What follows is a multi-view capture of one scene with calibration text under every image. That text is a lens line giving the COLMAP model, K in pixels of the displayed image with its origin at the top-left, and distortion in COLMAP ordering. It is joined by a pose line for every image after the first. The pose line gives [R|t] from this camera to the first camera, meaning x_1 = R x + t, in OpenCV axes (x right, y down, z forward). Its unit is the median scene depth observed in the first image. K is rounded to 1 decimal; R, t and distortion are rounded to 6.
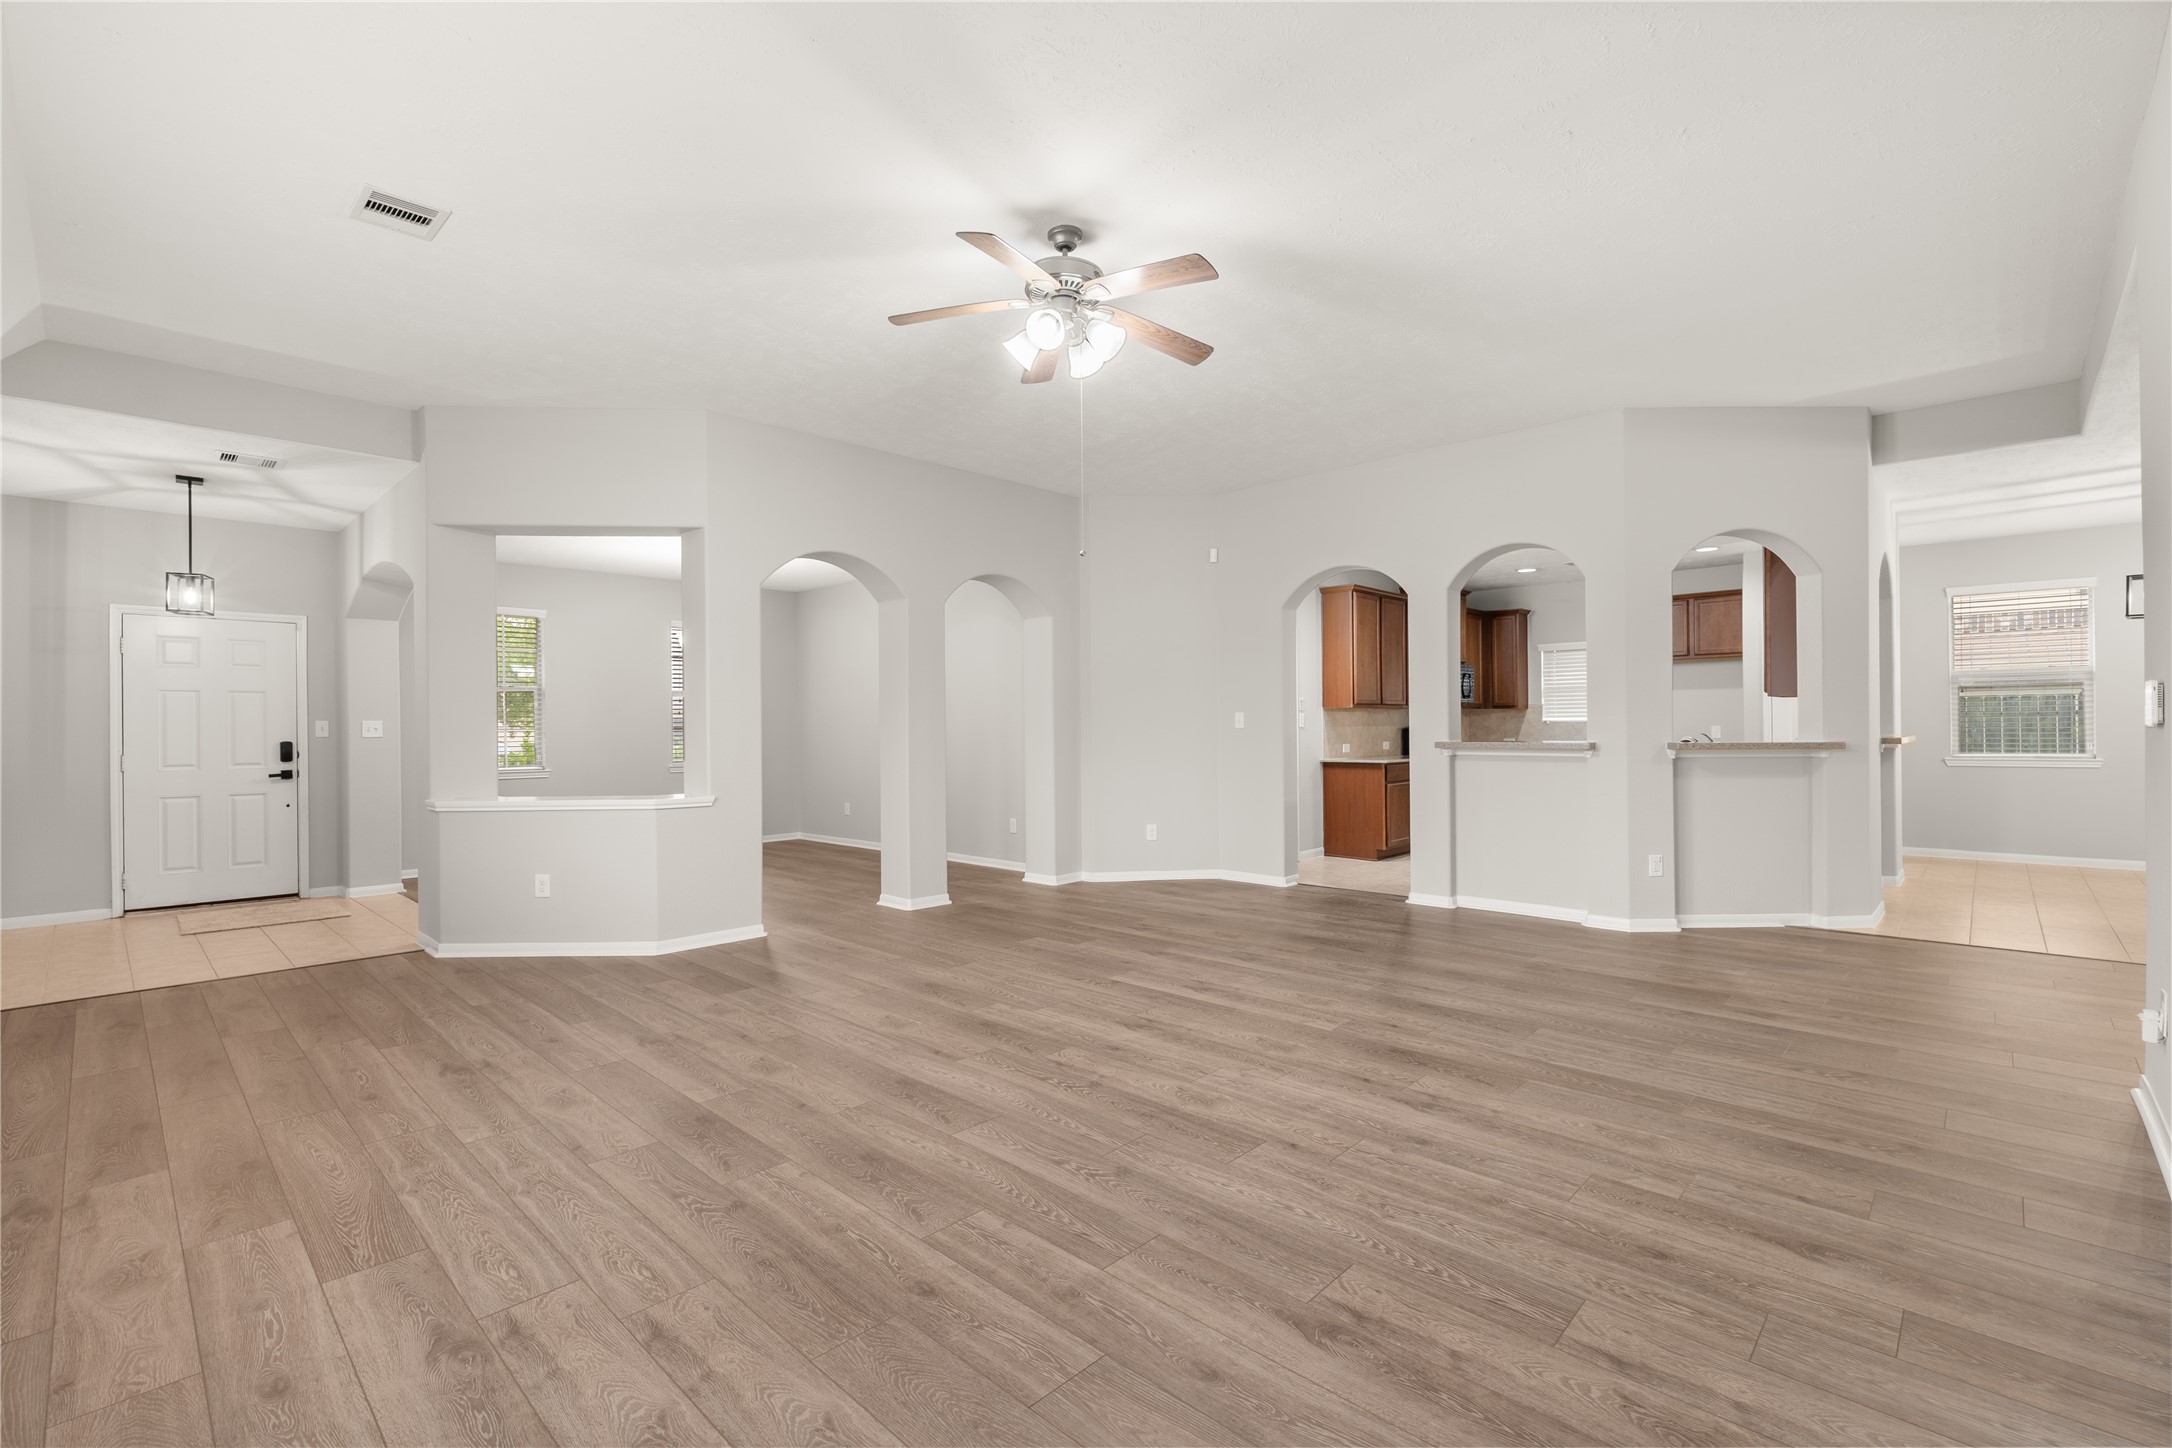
lens RADIAL K [[964.5, 0, 1102.0], [0, 964.5, 705.1], [0, 0, 1]] dist [-0.006835, -0.000007]
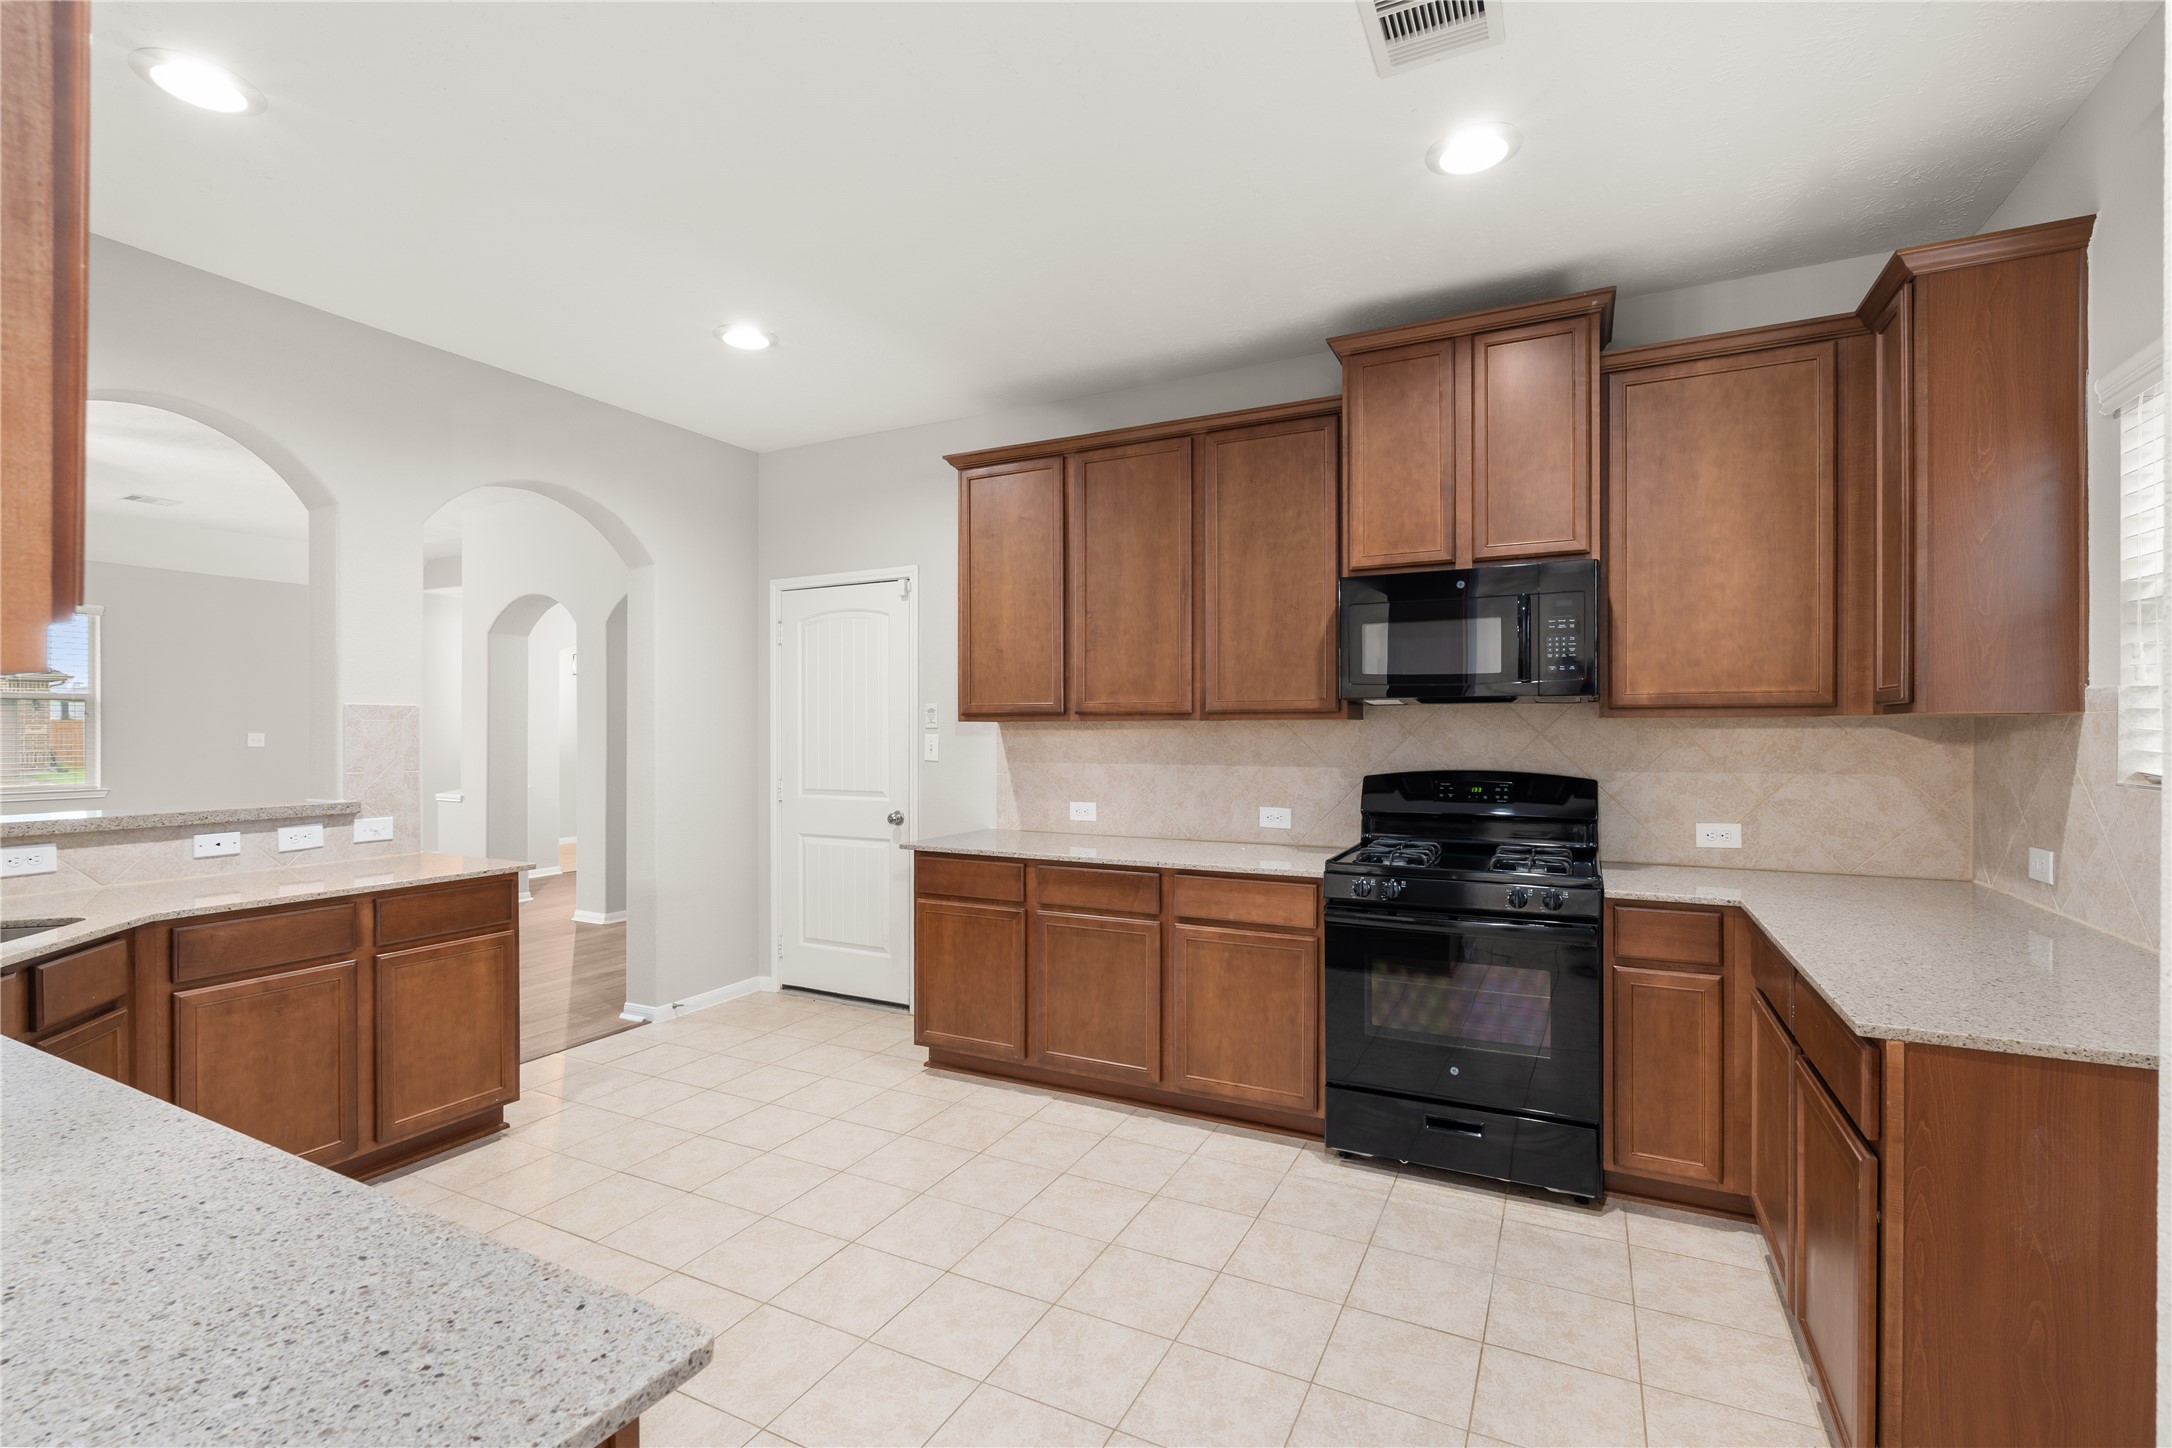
lens RADIAL K [[964.5, 0, 1053.4], [0, 964.5, 742.6], [0, 0, 1]] dist [-0.006835, -0.000007]
pose [[0.244901, 0.022749, -0.969281, 2.003561], [0.020672, 0.999375, 0.028678, 0.000734], [0.969328, -0.027060, 0.244277, 2.580907]]
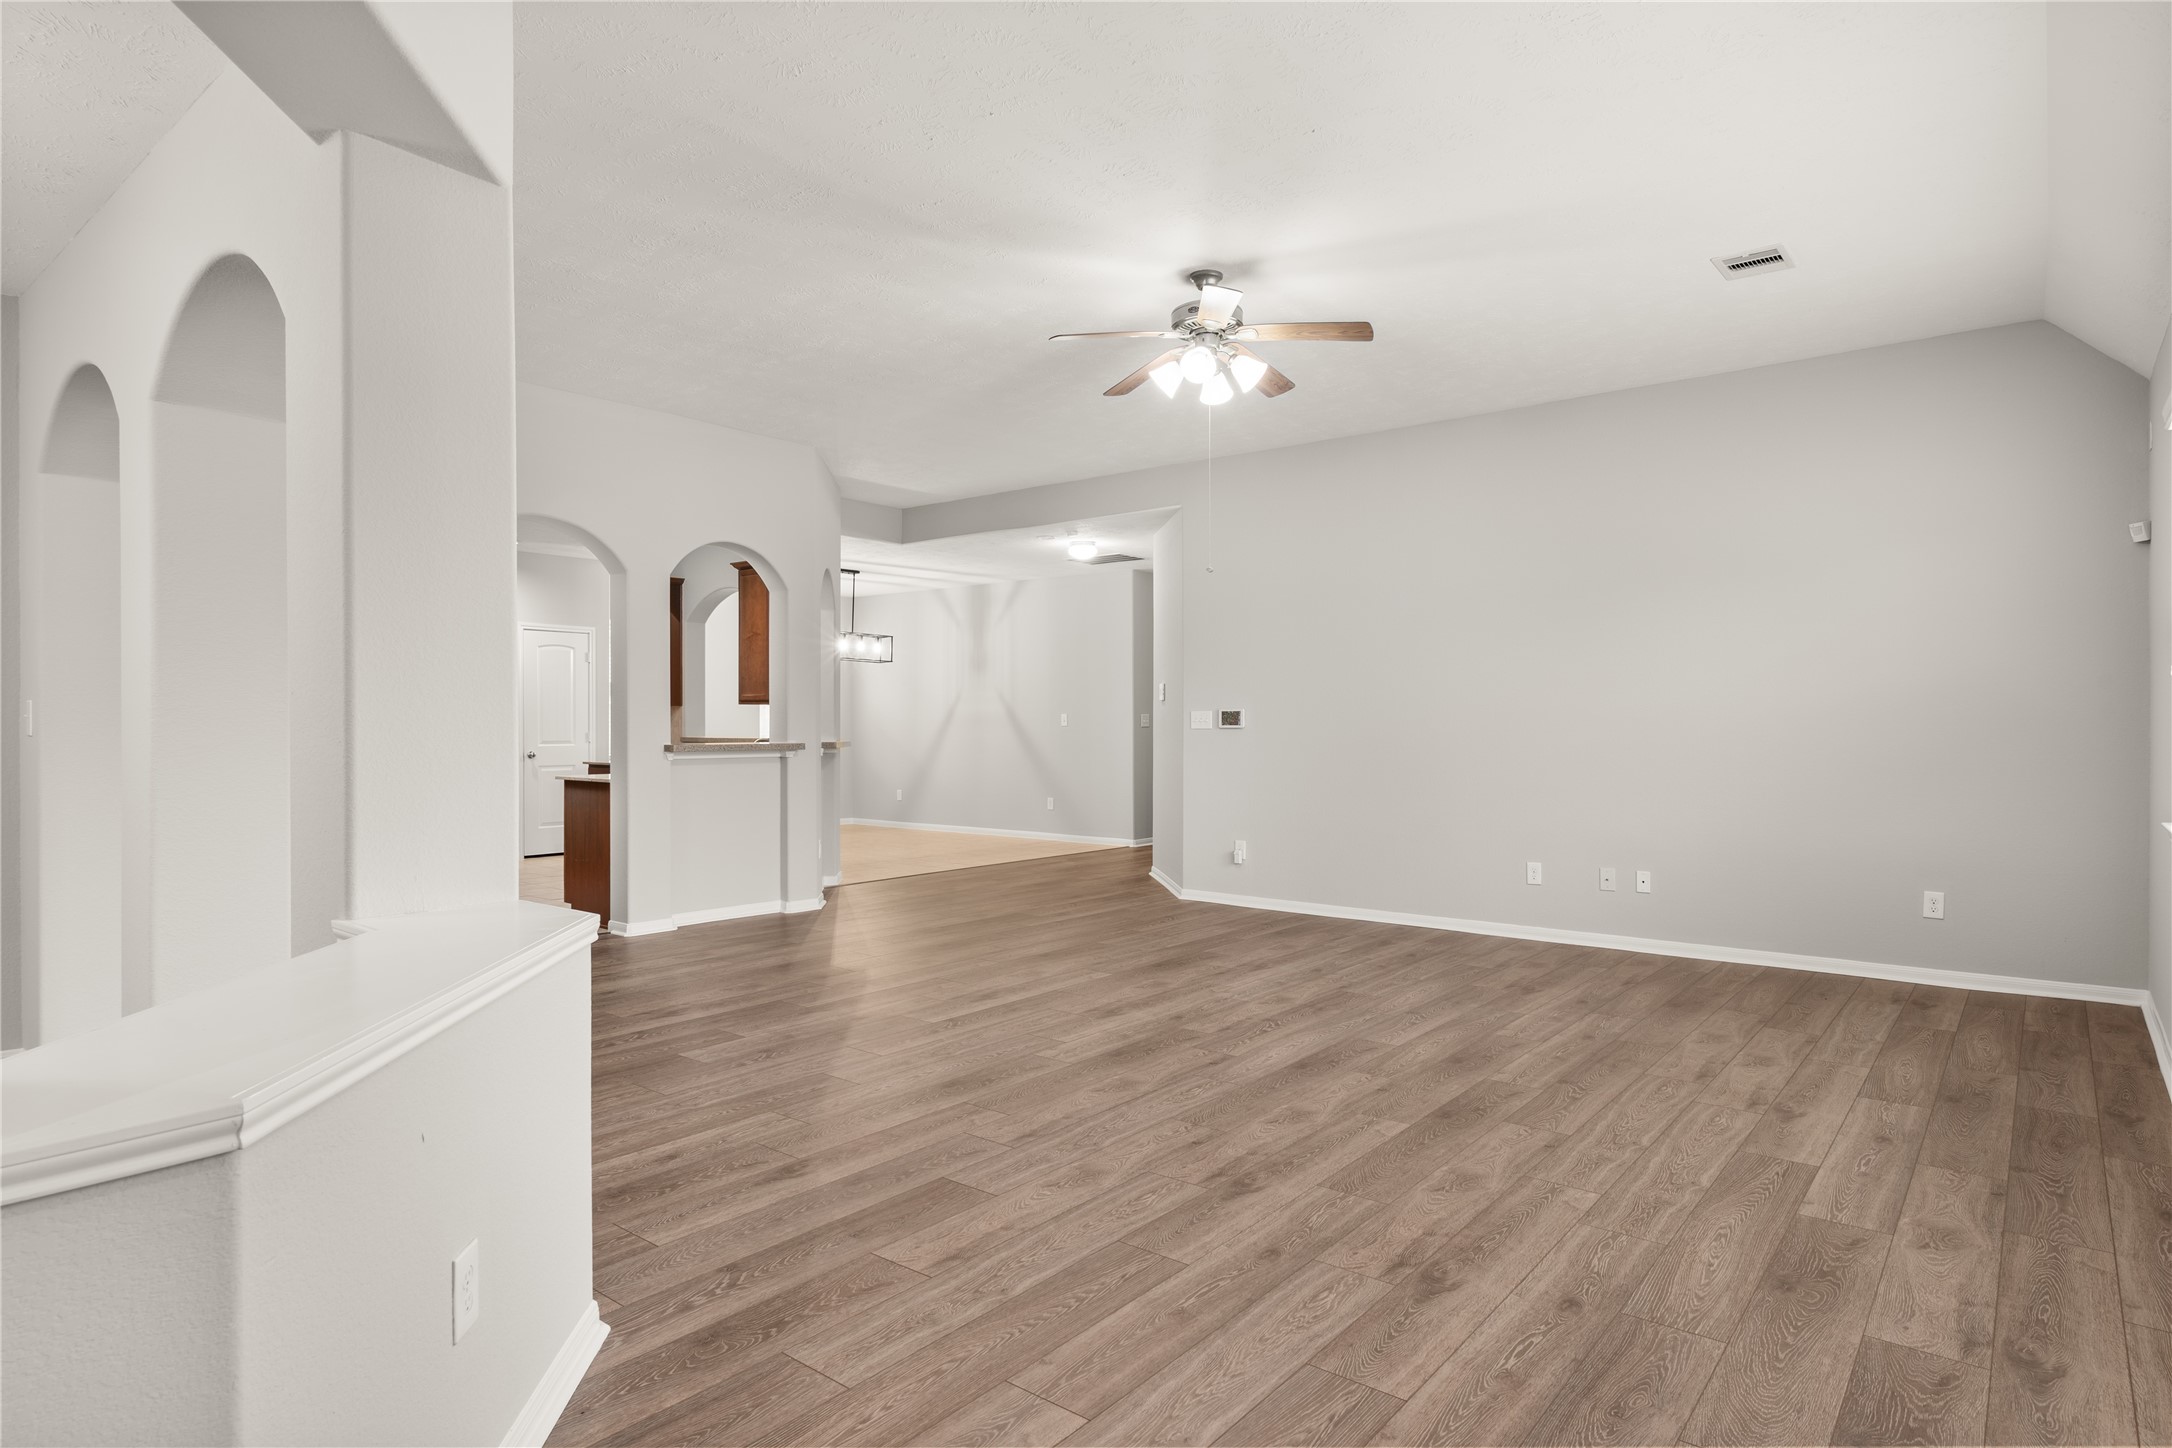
lens RADIAL K [[1164.8, 0, 1072.7], [0, 1164.8, 719.4], [0, 0, 1]] dist [-0.007351, -0.000027]
pose [[-0.062732, 0.012027, 0.997958, -1.534206], [-0.021402, 0.999681, -0.013393, 0.037304], [-0.997801, -0.022198, -0.062455, 1.402465]]
